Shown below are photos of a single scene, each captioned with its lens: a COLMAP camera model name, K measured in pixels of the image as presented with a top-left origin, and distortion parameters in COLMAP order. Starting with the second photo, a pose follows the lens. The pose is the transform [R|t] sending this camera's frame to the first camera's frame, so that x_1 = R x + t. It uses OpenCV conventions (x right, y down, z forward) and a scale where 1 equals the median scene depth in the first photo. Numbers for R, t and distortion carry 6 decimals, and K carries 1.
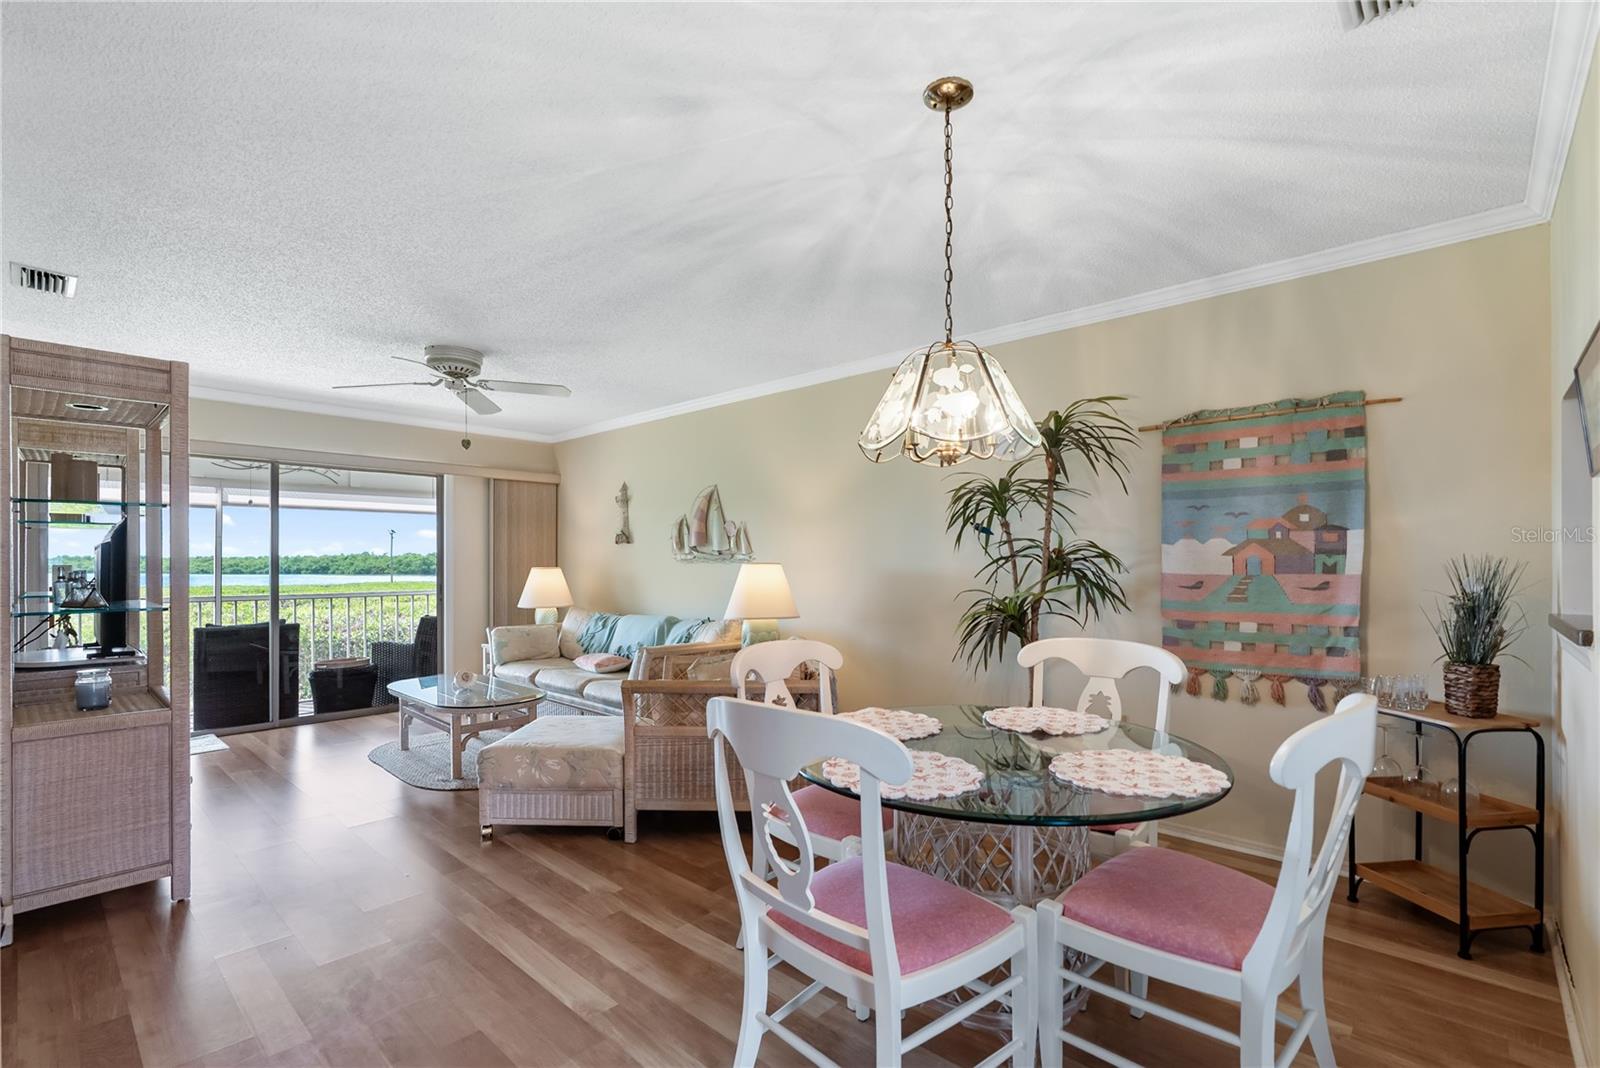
lens RADIAL K [[726.6, 0, 796.5], [0, 726.6, 570.2], [0, 0, 1]] dist [-0.003026, 0.002233]
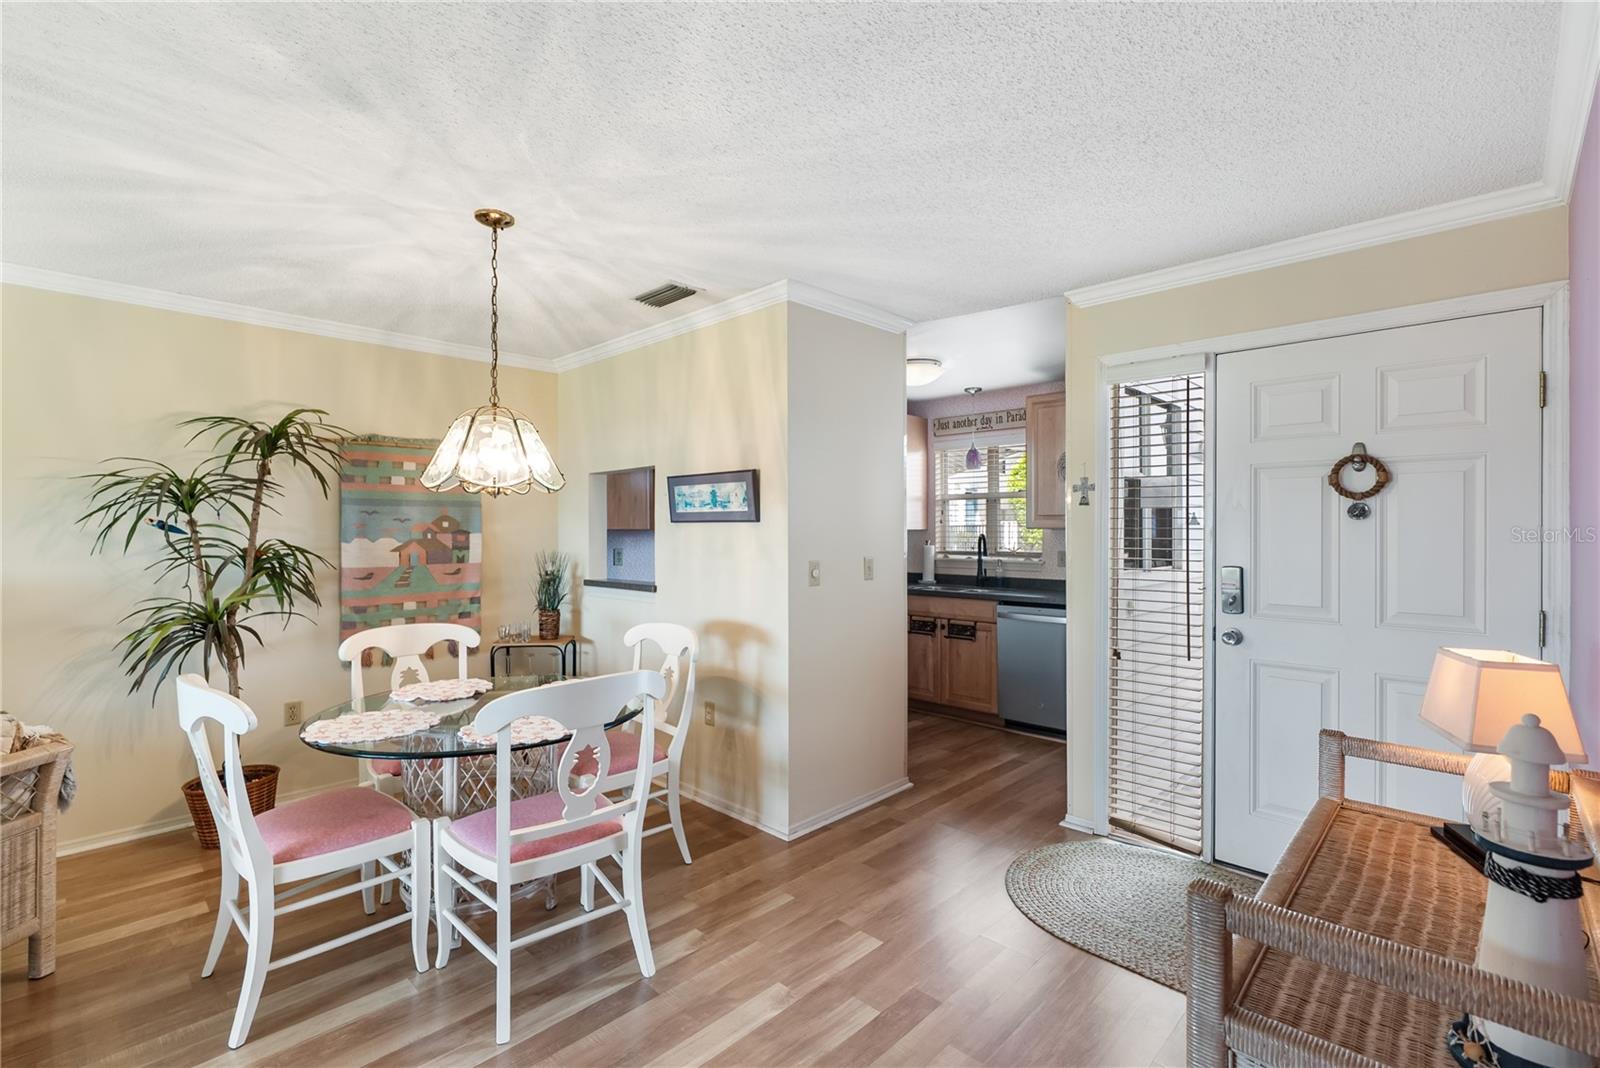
lens RADIAL K [[726.6, 0, 795.7], [0, 726.6, 533.4], [0, 0, 1]] dist [-0.003026, 0.002233]
pose [[0.021294, -0.009777, 0.999725, -0.659758], [0.007738, 0.999924, 0.009614, -0.058285], [-0.999743, 0.007531, 0.021368, 0.262096]]
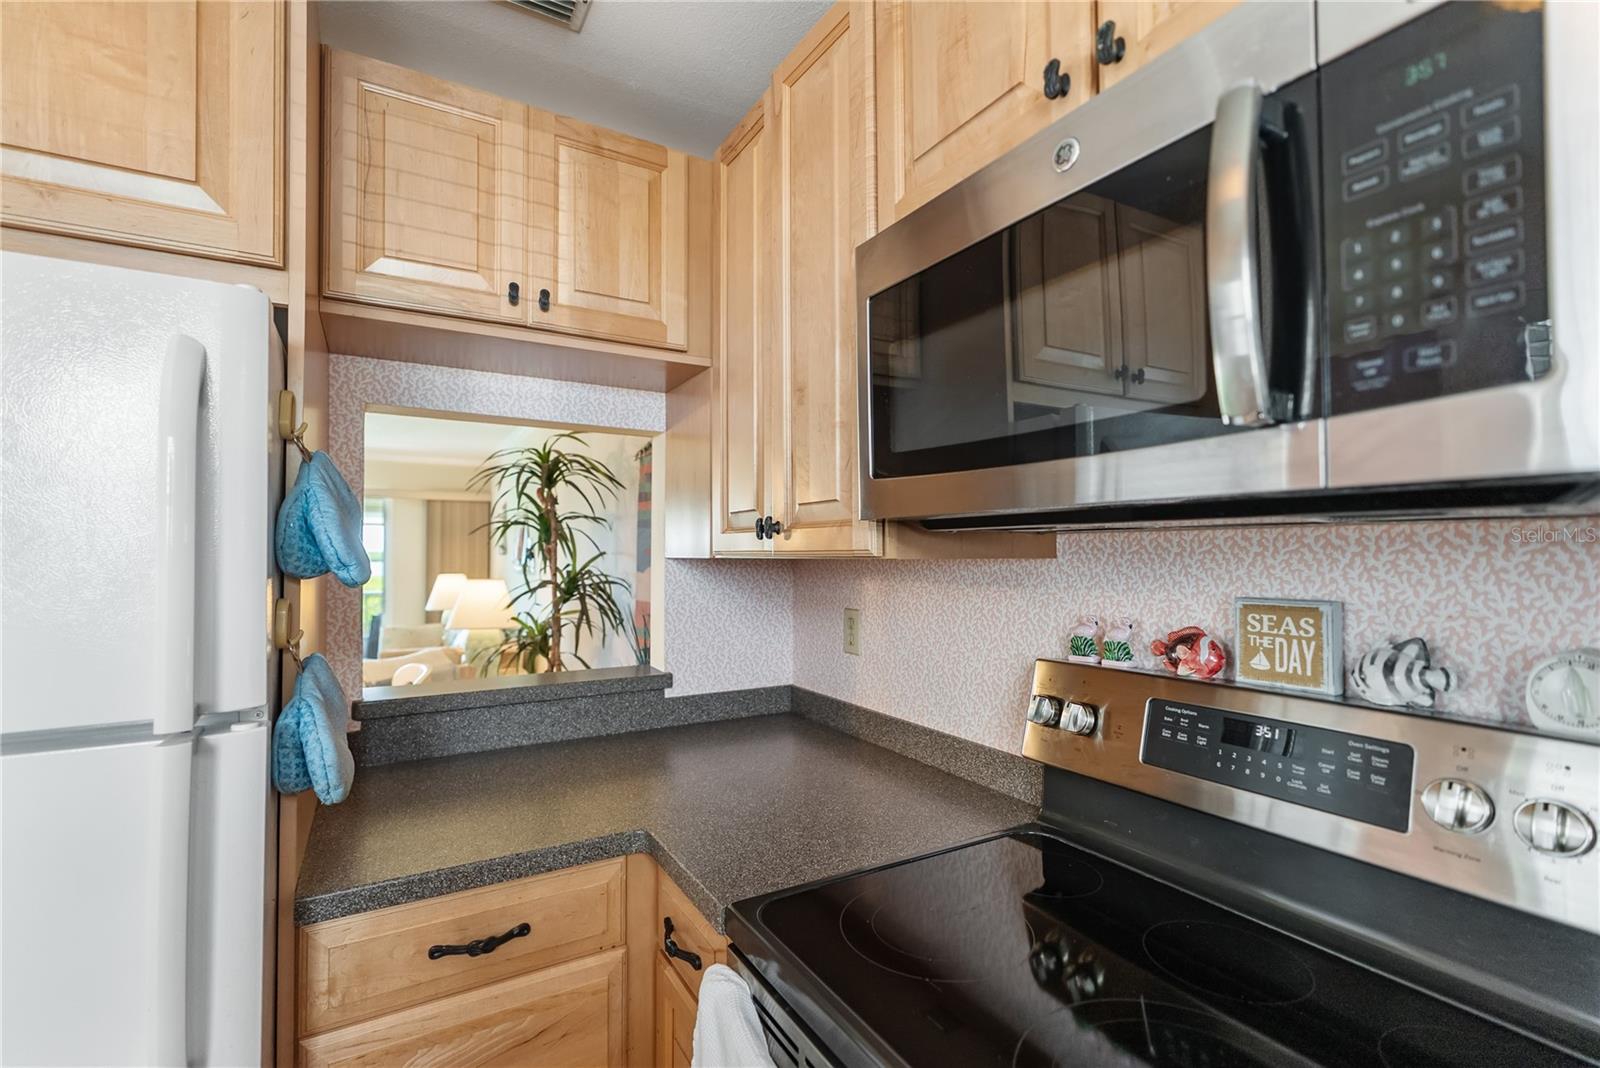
lens RADIAL K [[726.6, 0, 801.6], [0, 726.6, 537.5], [0, 0, 1]] dist [-0.003026, 0.002233]
pose [[0.951017, -0.018813, -0.308566, 1.113740], [0.010701, 0.999552, -0.027960, -0.053171], [0.308953, 0.023288, 0.950792, 0.111195]]
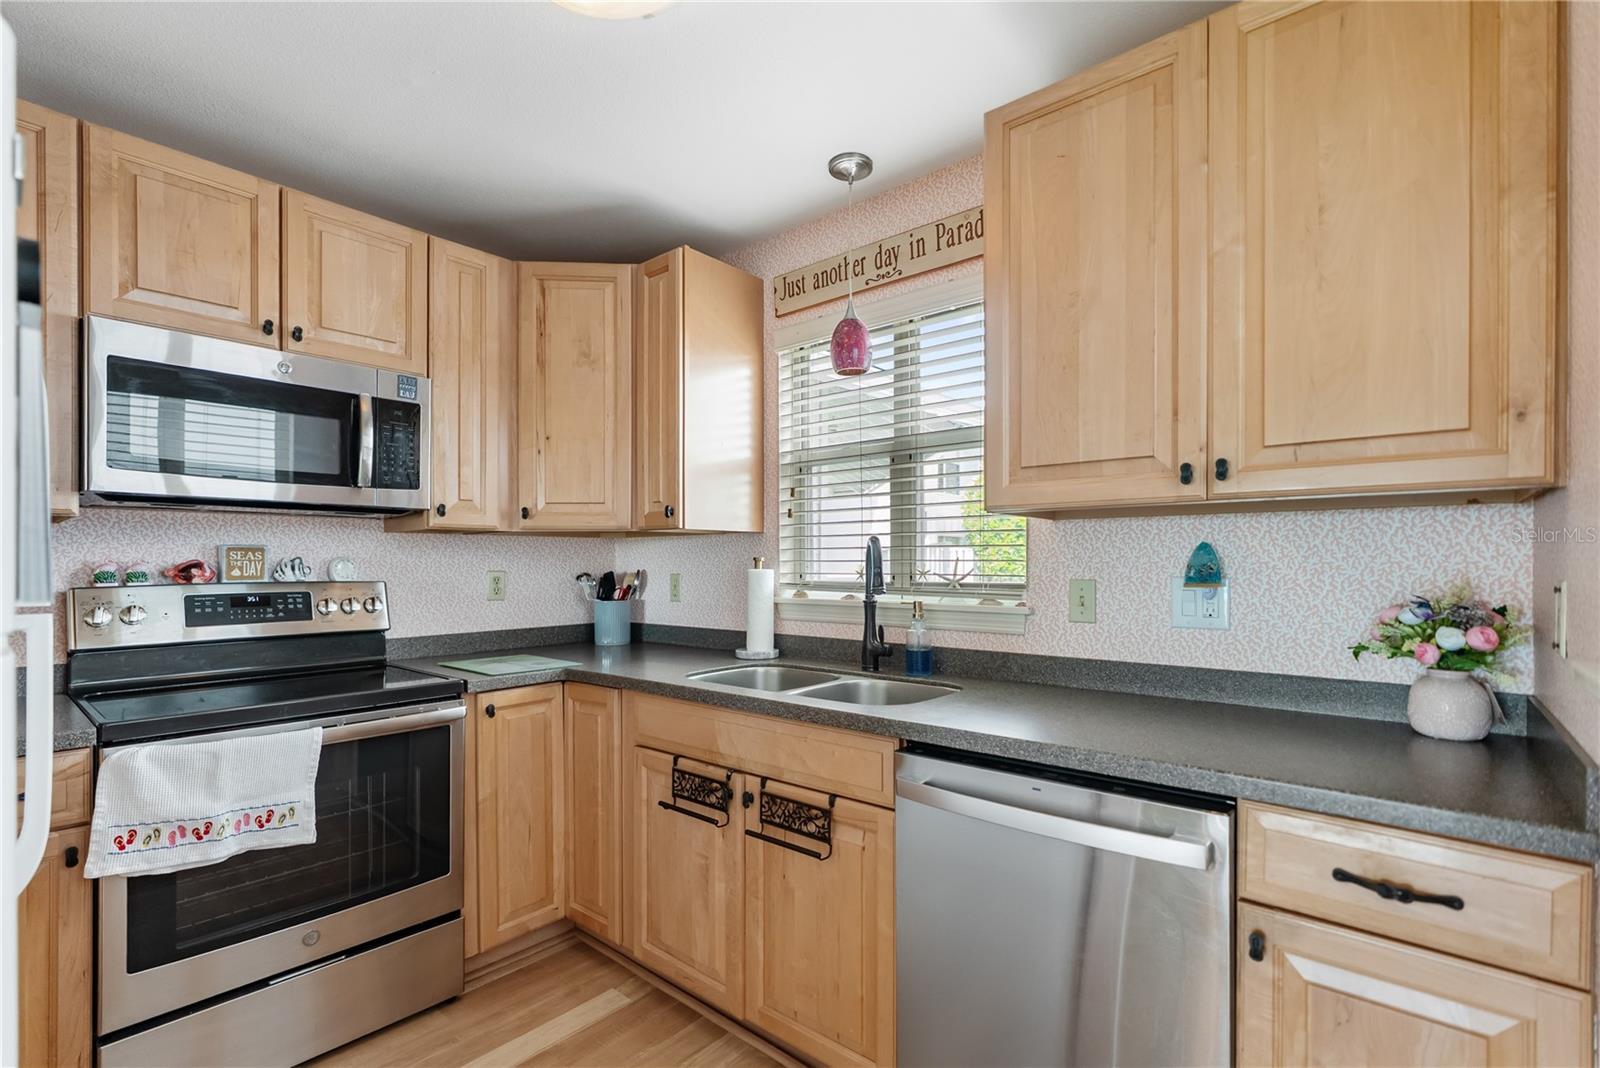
lens RADIAL K [[726.6, 0, 806.1], [0, 726.6, 568.7], [0, 0, 1]] dist [-0.003026, 0.002233]
pose [[-0.049621, -0.010400, 0.998714, 0.445132], [0.005846, 0.999926, 0.010704, -0.013250], [-0.998751, 0.006369, -0.049557, -0.059460]]
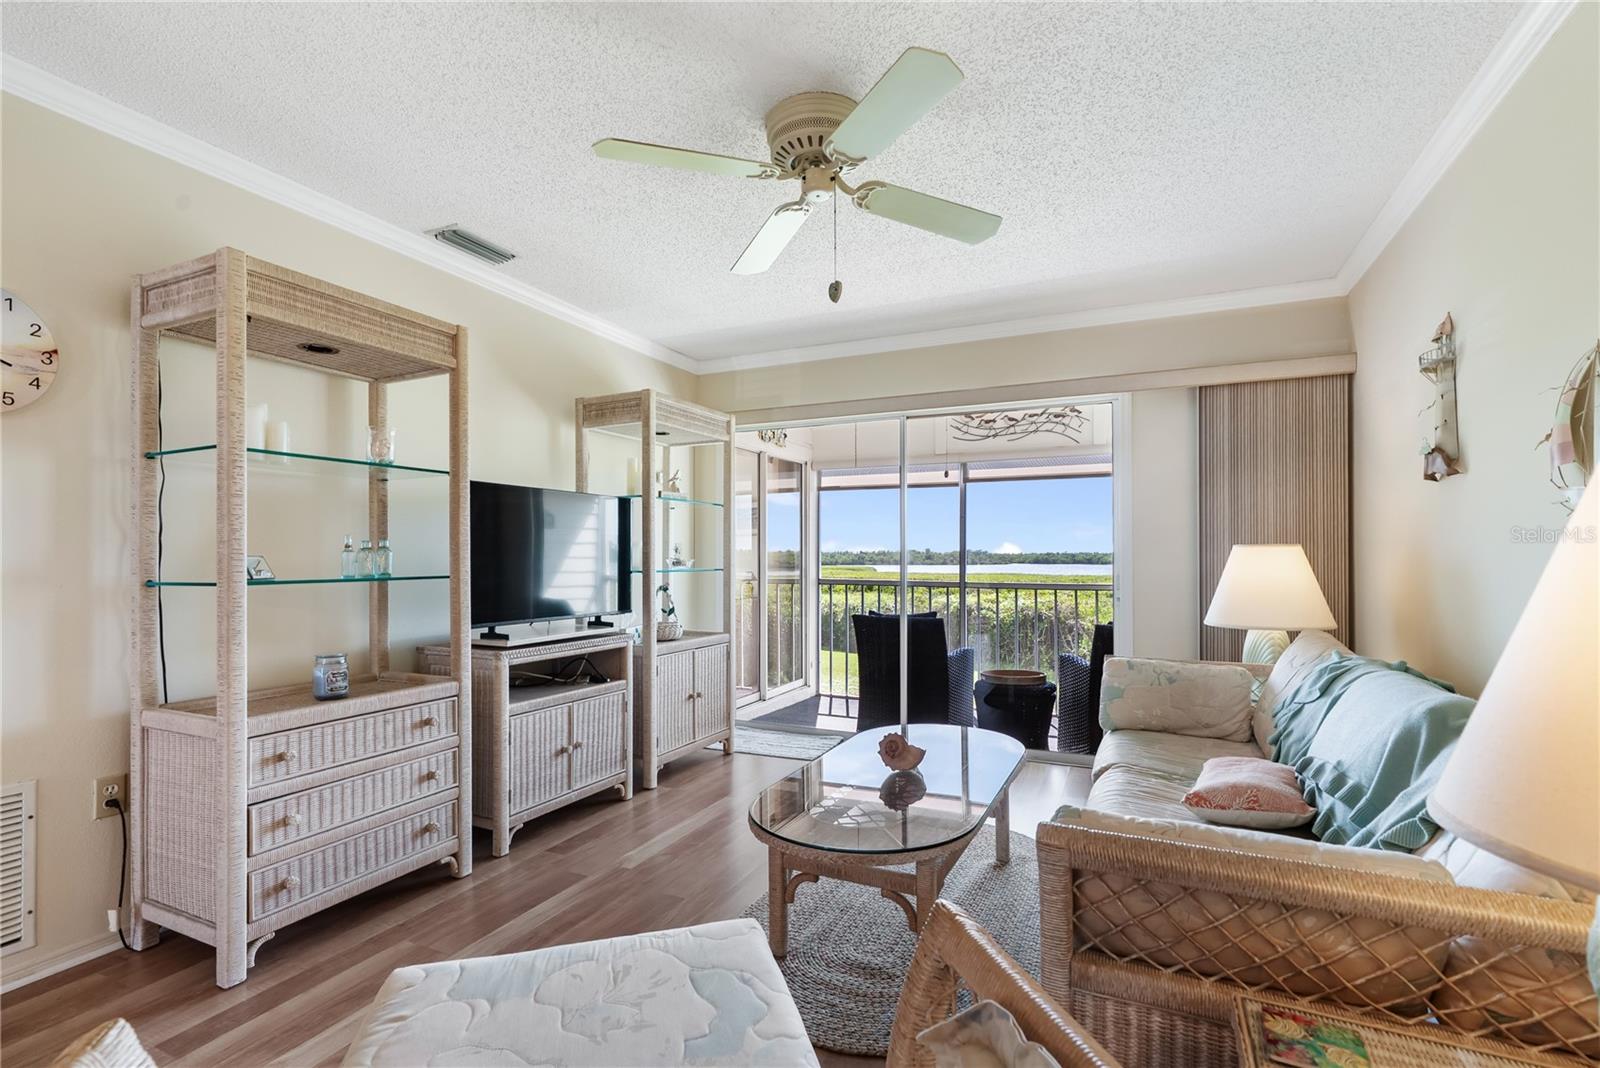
lens RADIAL K [[726.6, 0, 805.4], [0, 726.6, 549.0], [0, 0, 1]] dist [-0.003026, 0.002233]
pose [[0.302098, -0.009704, -0.953228, 0.041816], [-0.000632, 0.999946, -0.010379, 0.009510], [0.953277, 0.003738, 0.302075, 1.127773]]
